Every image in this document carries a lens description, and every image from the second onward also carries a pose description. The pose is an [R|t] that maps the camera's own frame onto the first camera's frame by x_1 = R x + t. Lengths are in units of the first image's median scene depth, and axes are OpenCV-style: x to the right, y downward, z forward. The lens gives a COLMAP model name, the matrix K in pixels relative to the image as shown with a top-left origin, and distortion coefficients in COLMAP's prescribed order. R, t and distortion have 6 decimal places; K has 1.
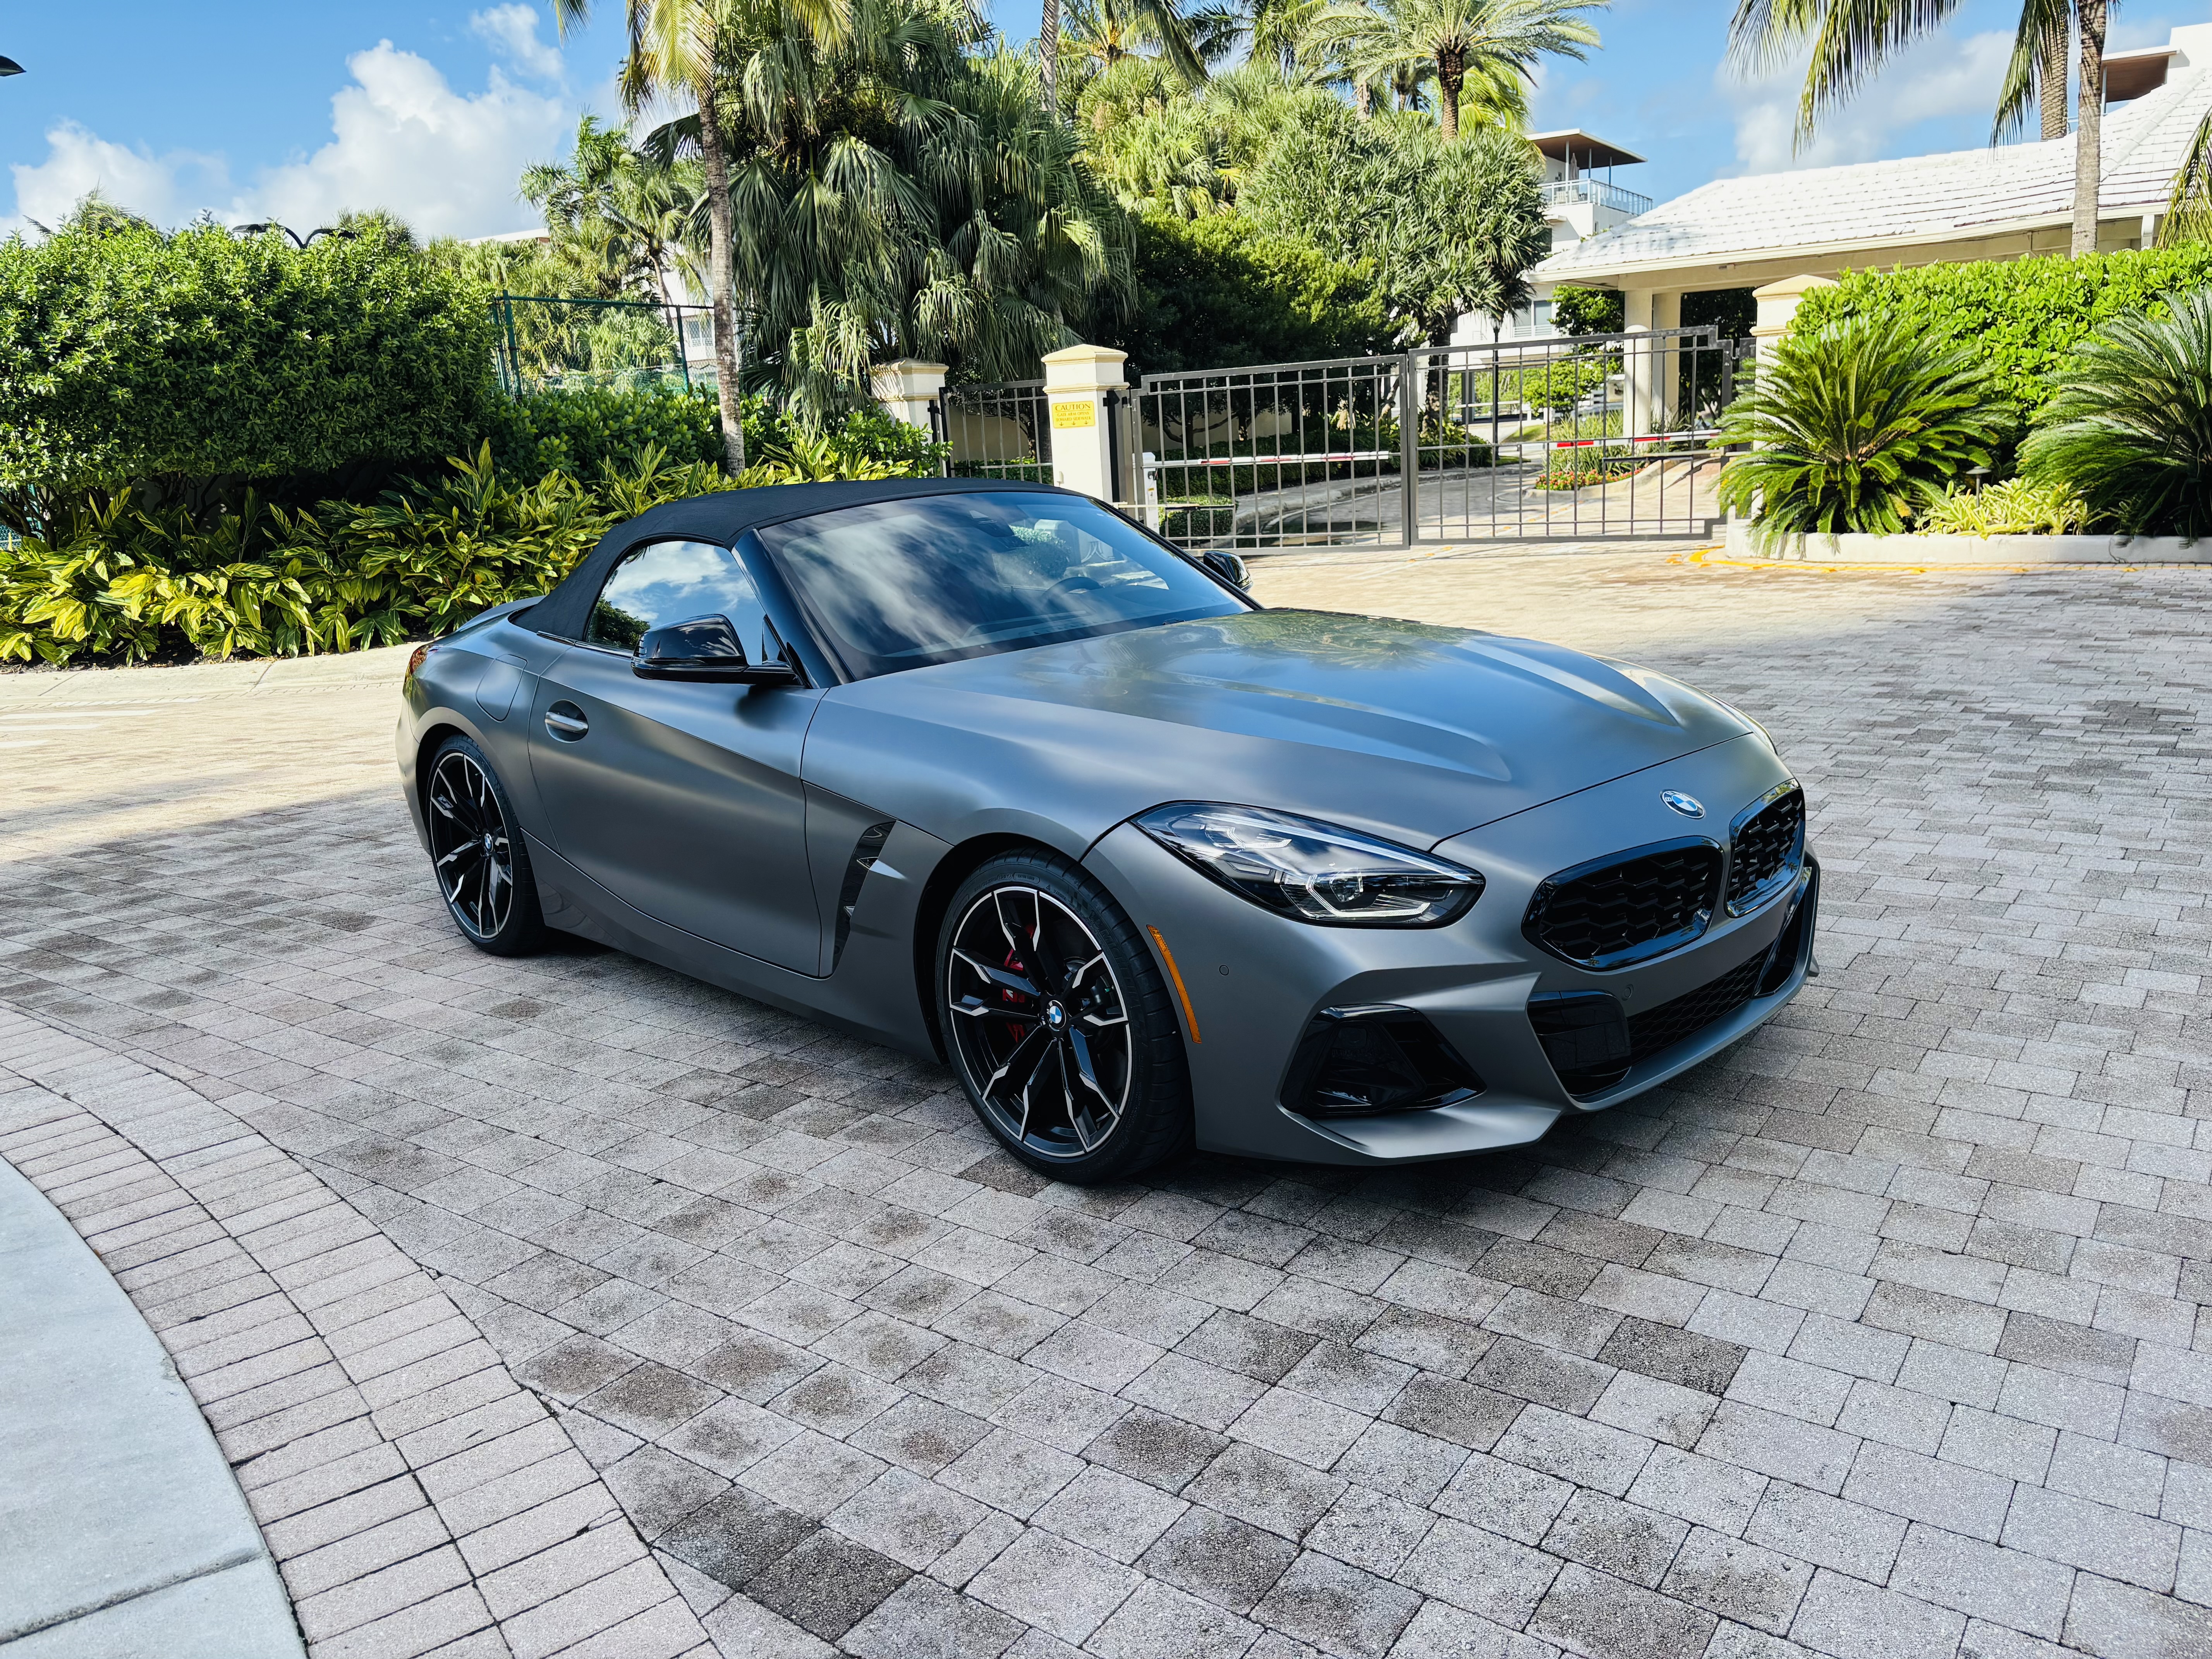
lens RADIAL K [[1681.9, 0, 1119.0], [0, 1681.9, 806.5], [0, 0, 1]] dist [0.046941, -0.052850]
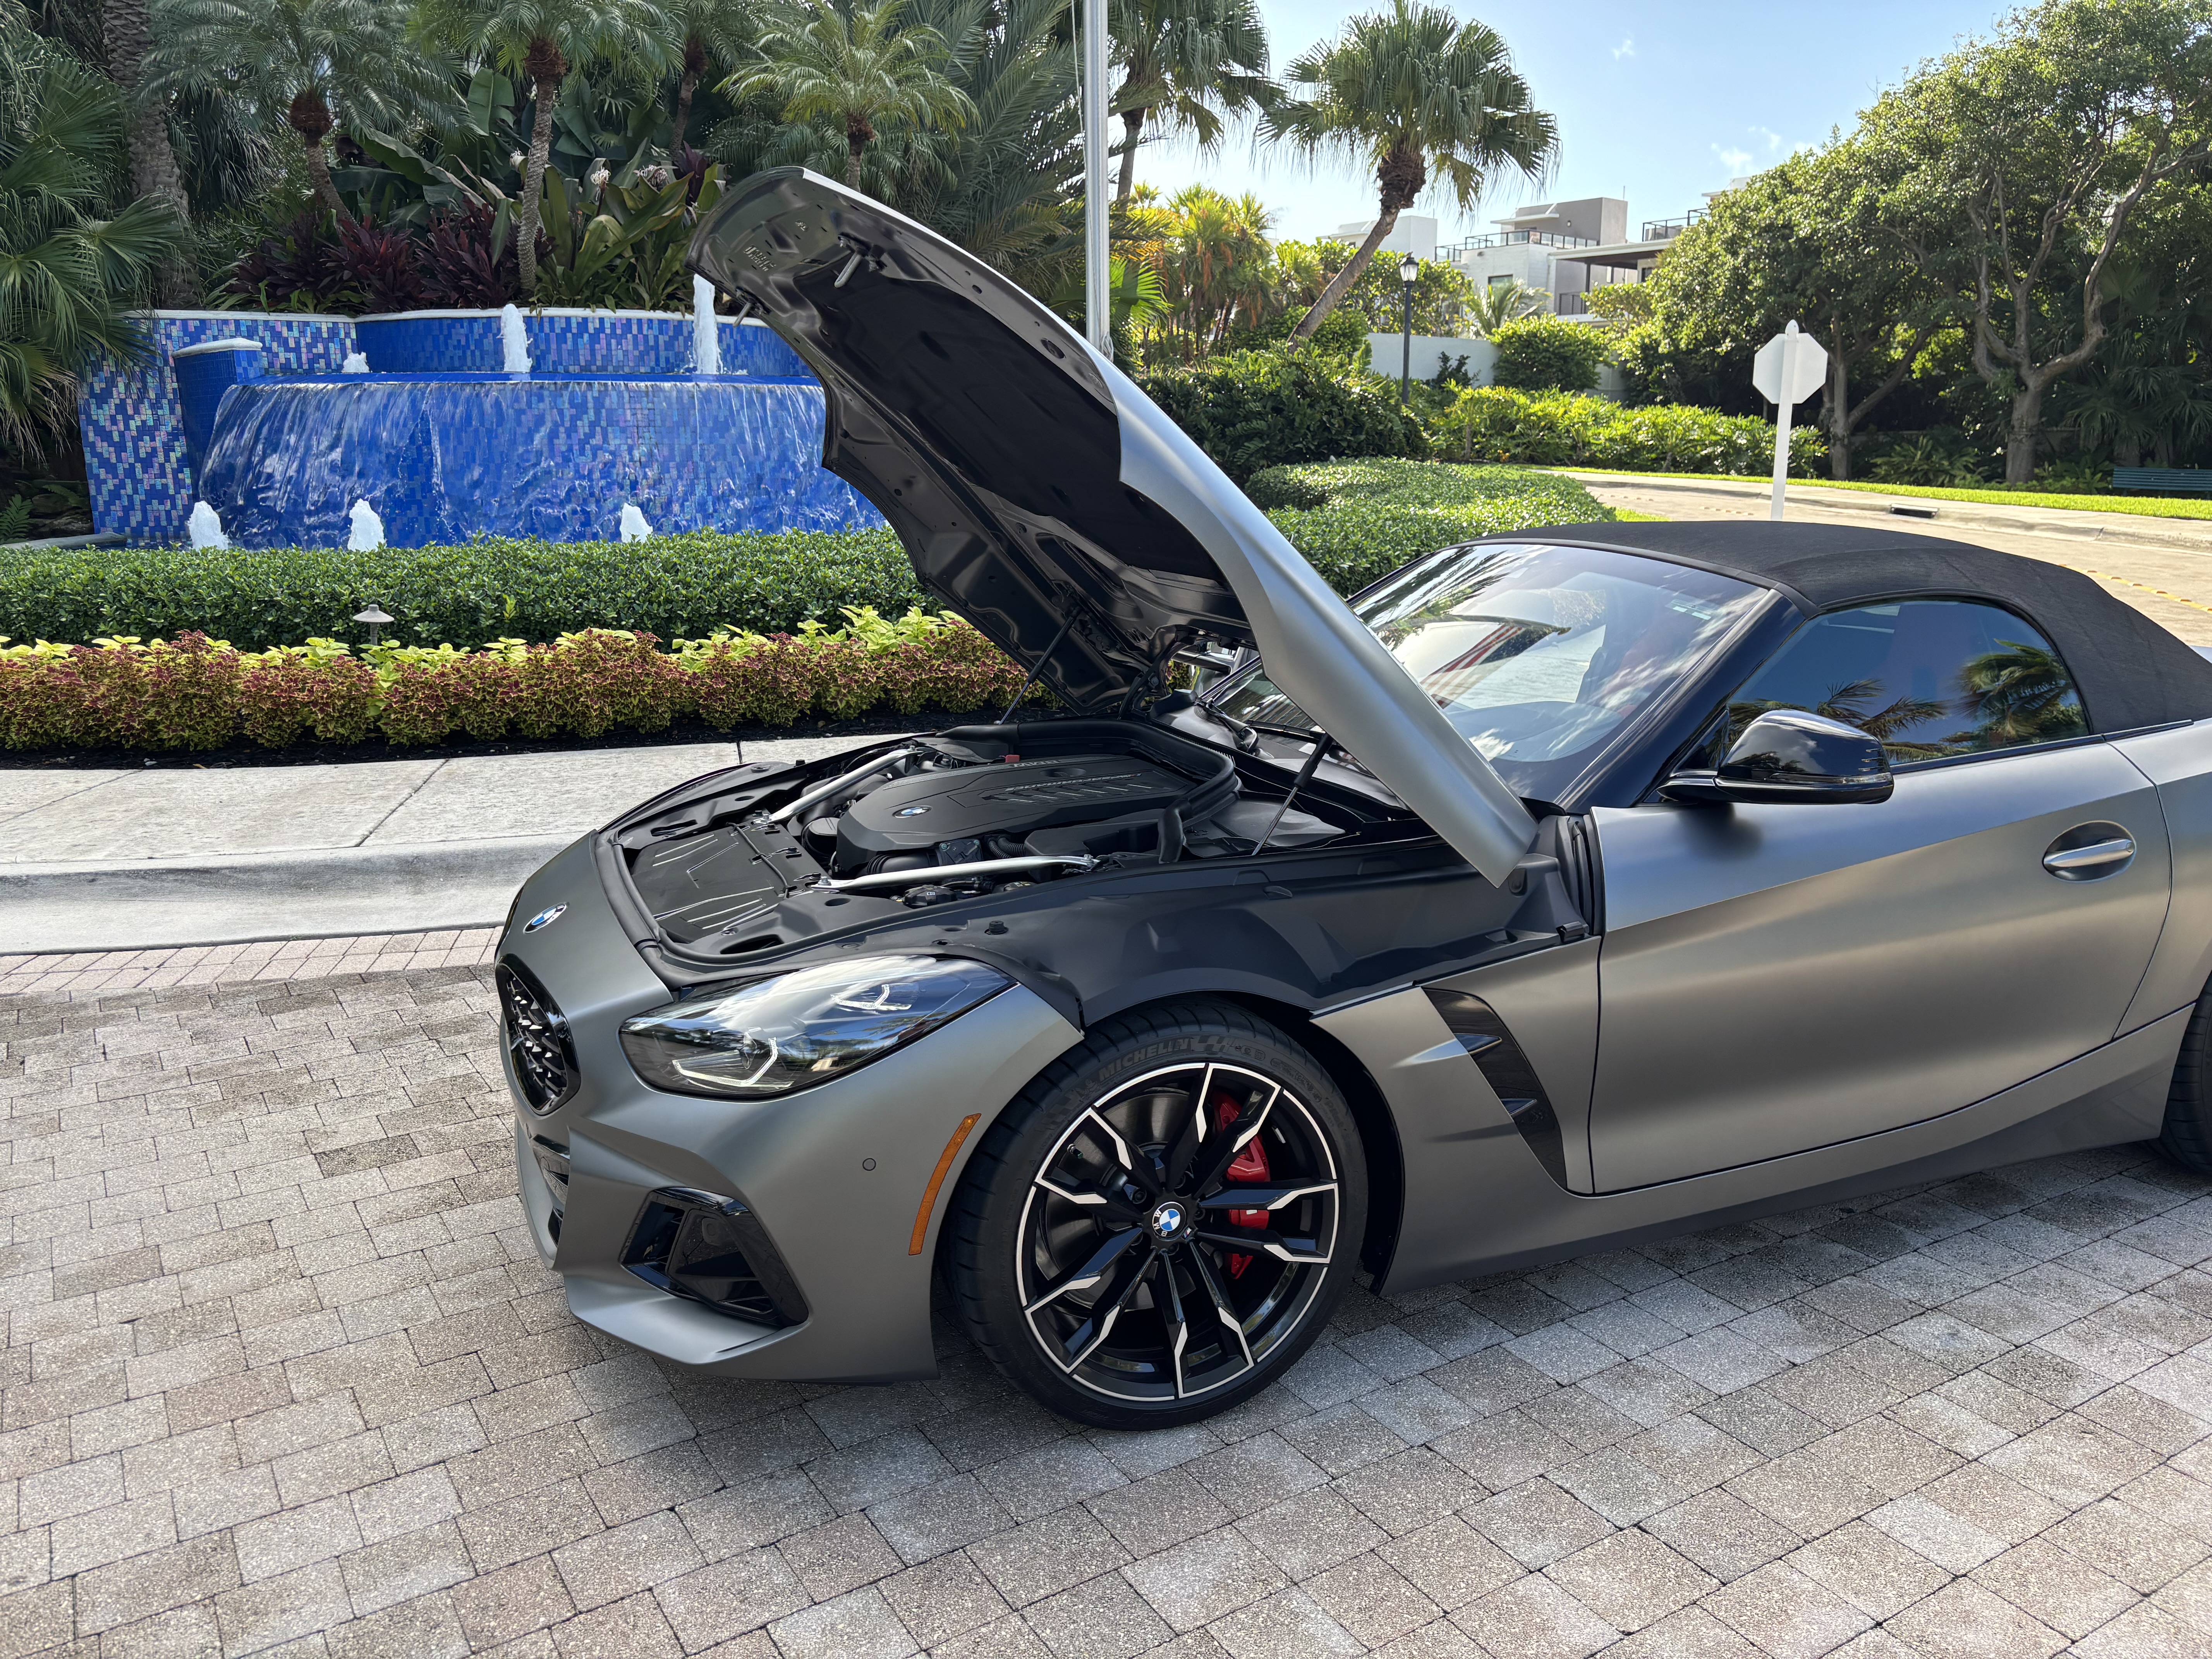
lens RADIAL K [[1681.9, 0, 1121.4], [0, 1681.9, 807.6], [0, 0, 1]] dist [0.046941, -0.052850]
pose [[-0.376974, 0.251641, -0.891385, 0.221460], [-0.181506, 0.923657, 0.337511, -0.092977], [0.908266, 0.289025, -0.302520, 0.332482]]
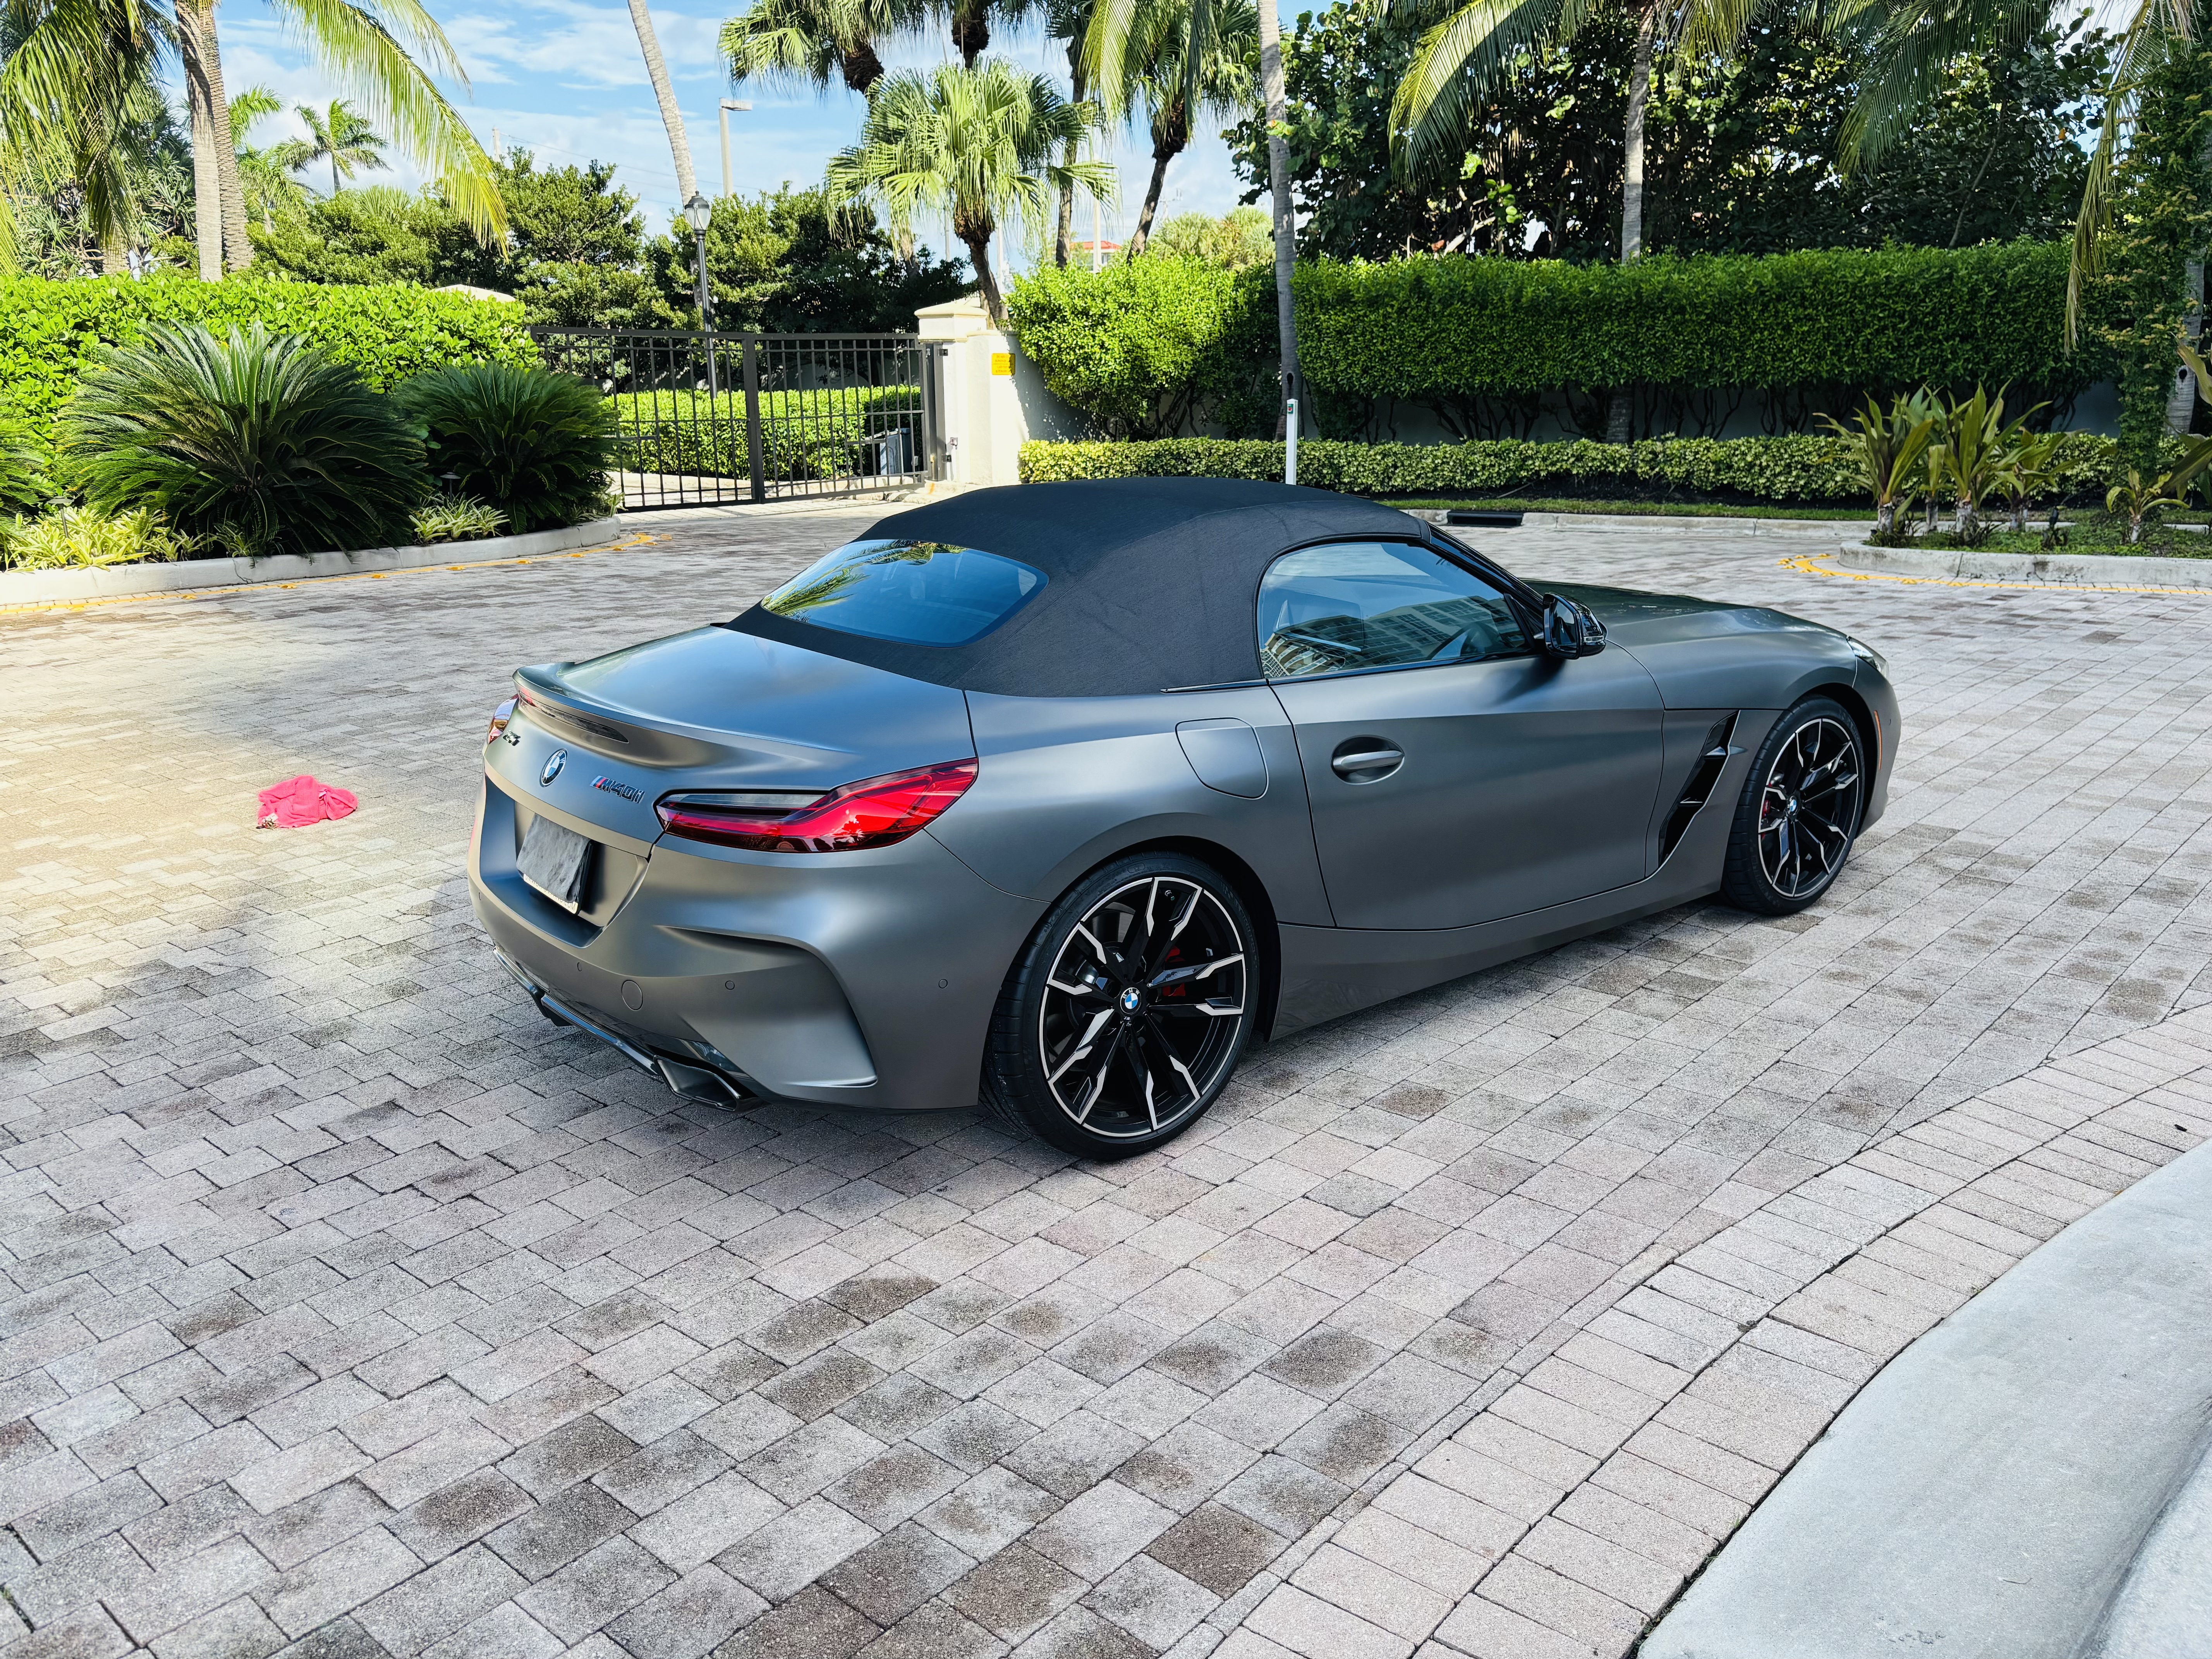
lens RADIAL K [[1681.9, 0, 1100.0], [0, 1681.9, 820.0], [0, 0, 1]] dist [0.046941, -0.052850]
pose [[0.116838, -0.206728, 0.971397, -0.351047], [0.223408, 0.958499, 0.177112, -0.060334], [-0.967697, 0.196325, 0.158173, 0.298541]]
